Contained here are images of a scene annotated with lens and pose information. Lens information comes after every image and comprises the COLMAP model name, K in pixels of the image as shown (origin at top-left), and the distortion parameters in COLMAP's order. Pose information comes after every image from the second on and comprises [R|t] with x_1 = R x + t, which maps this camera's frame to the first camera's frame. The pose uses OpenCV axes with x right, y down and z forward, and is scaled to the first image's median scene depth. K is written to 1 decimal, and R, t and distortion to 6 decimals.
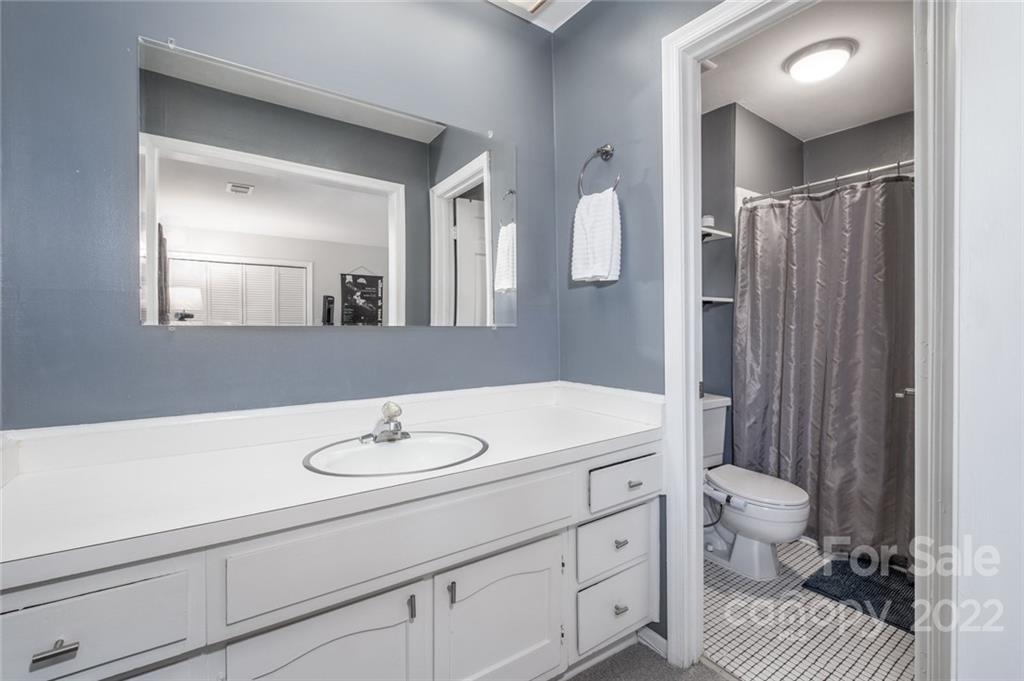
lens RADIAL K [[454.7, 0, 500.0], [0, 454.7, 335.1], [0, 0, 1]] dist [-0.001588, 0.000060]
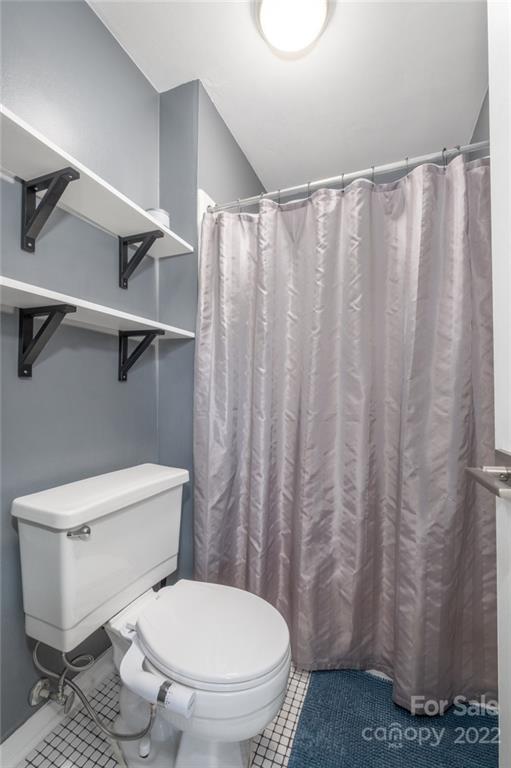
lens RADIAL K [[341.0, 0, 255.7], [0, 341.0, 387.6], [0, 0, 1]] dist [-0.001588, 0.000060]
pose [[0.837467, 0.016584, 0.546236, 0.317935], [0.002157, 0.999431, -0.033650, 0.029754], [-0.546484, 0.029359, 0.836955, 0.521479]]
